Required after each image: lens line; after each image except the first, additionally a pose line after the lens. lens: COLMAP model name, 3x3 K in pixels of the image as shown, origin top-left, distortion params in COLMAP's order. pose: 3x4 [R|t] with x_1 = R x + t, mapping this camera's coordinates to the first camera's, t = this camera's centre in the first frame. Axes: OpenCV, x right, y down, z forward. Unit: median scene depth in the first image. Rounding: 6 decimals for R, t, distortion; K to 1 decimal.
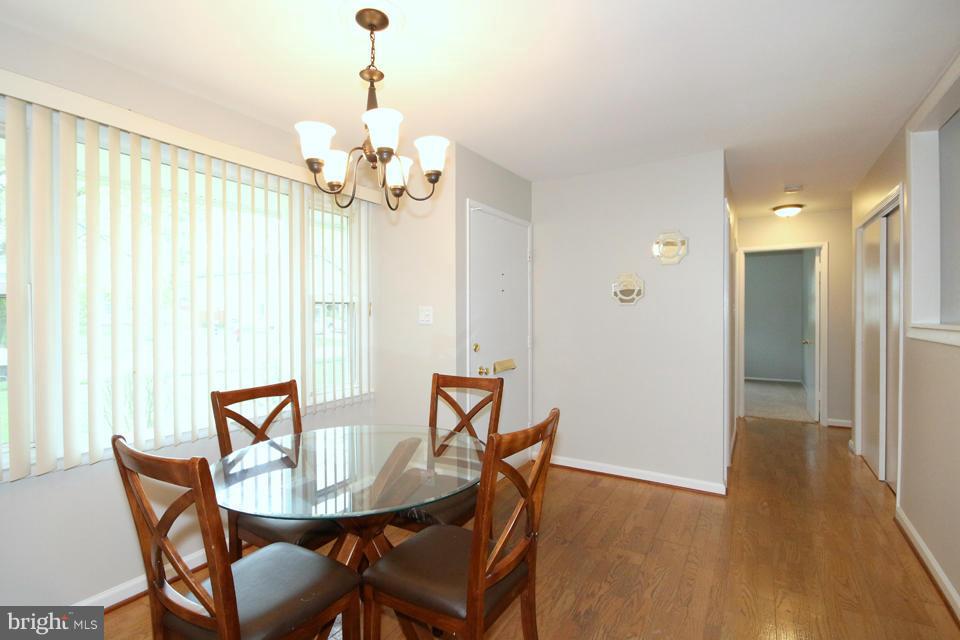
lens RADIAL K [[456.0, 0, 480.6], [0, 456.0, 316.8], [0, 0, 1]] dist [0.001275, 0.000003]
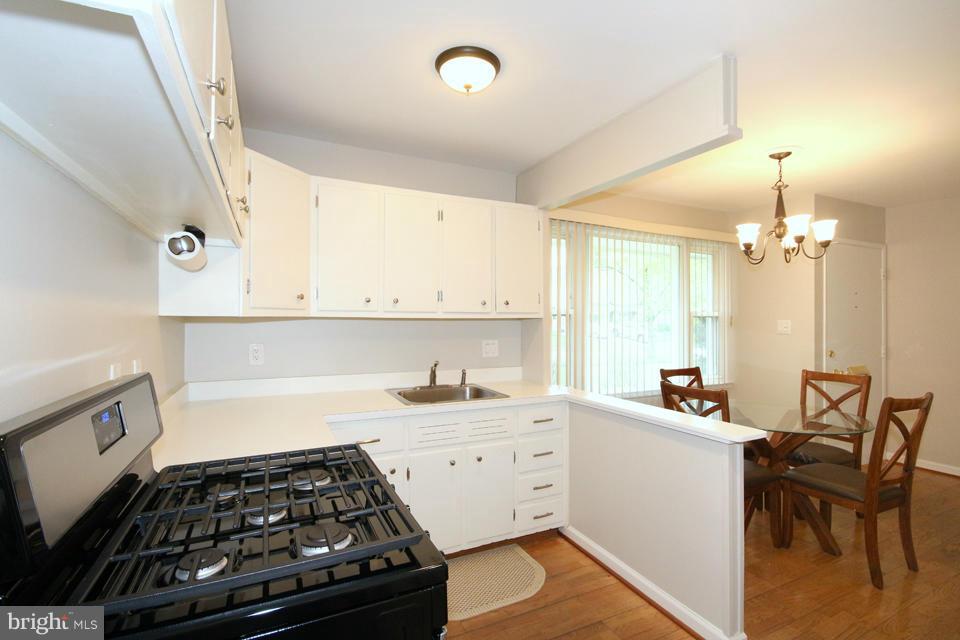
lens RADIAL K [[456.0, 0, 480.6], [0, 456.0, 316.8], [0, 0, 1]] dist [0.001275, 0.000003]
pose [[0.841730, 0.009449, -0.539816, -0.188756], [-0.015726, 0.999852, -0.007020, -0.013634], [0.539670, 0.014398, 0.841754, -0.751766]]
